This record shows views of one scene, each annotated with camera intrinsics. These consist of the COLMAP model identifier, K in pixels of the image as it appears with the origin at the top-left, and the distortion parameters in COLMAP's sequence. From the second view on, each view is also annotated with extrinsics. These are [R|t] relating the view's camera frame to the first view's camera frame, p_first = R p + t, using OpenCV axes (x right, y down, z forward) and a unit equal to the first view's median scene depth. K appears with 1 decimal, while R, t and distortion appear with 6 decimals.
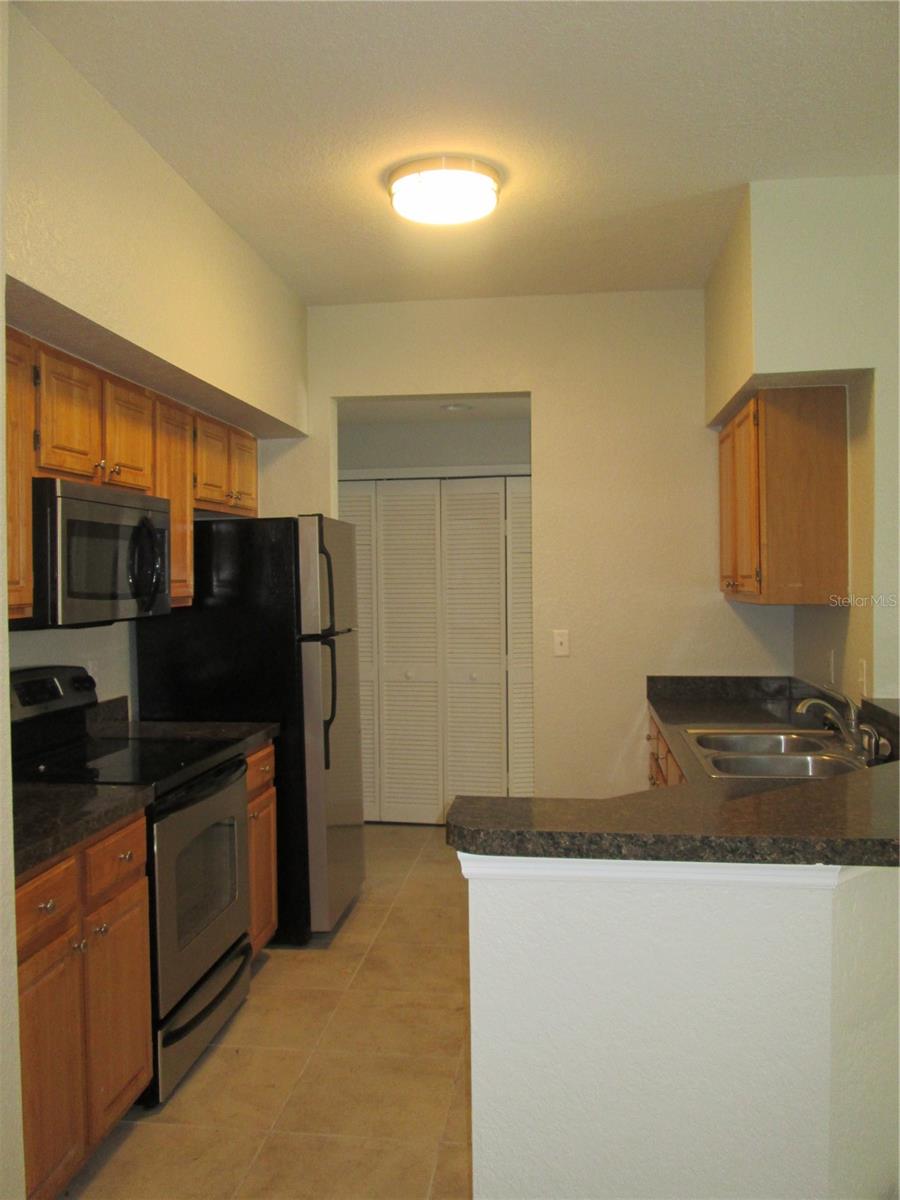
lens RADIAL K [[988.9, 0, 446.5], [0, 988.9, 598.2], [0, 0, 1]] dist [-0.051034, 0.001769]
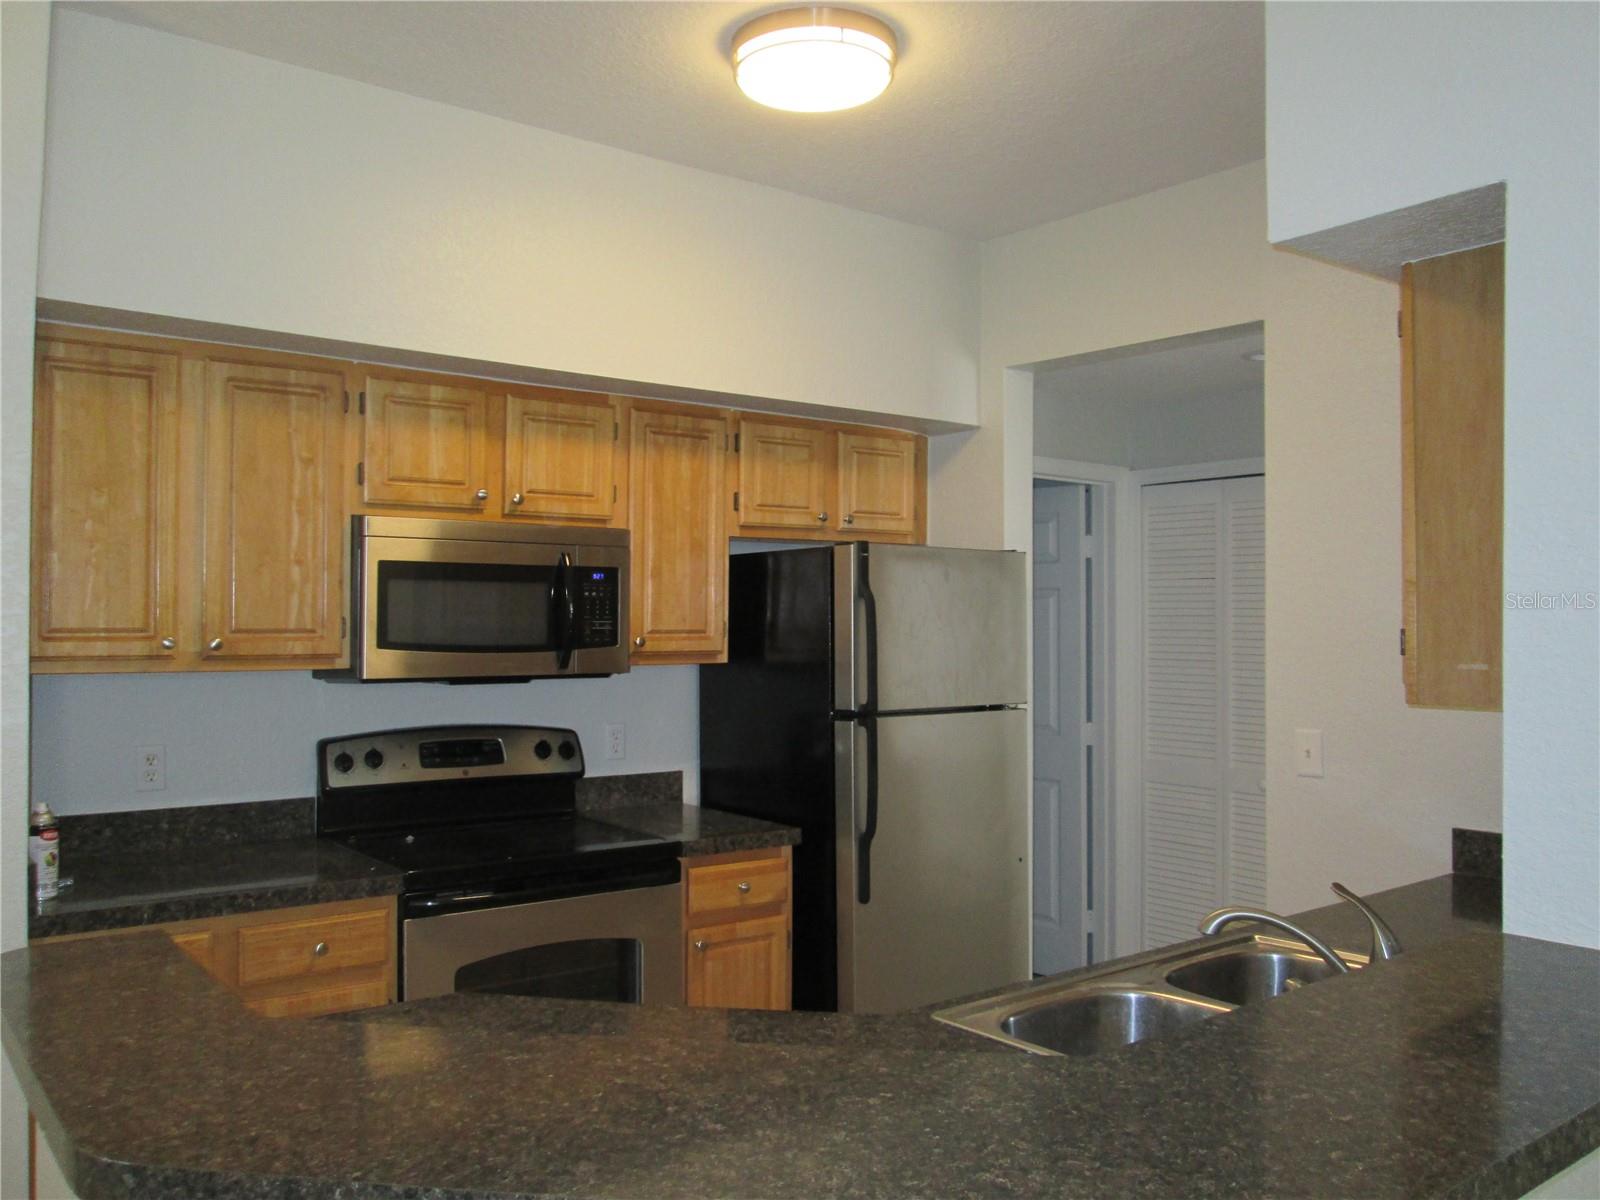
lens RADIAL K [[1318.5, 0, 798.2], [0, 1318.5, 599.9], [0, 0, 1]] dist [-0.051034, 0.001769]
pose [[0.710185, 0.004217, -0.704003, 0.524760], [-0.028509, 0.999334, -0.022774, -0.020545], [0.703438, 0.036244, 0.709832, 0.308120]]
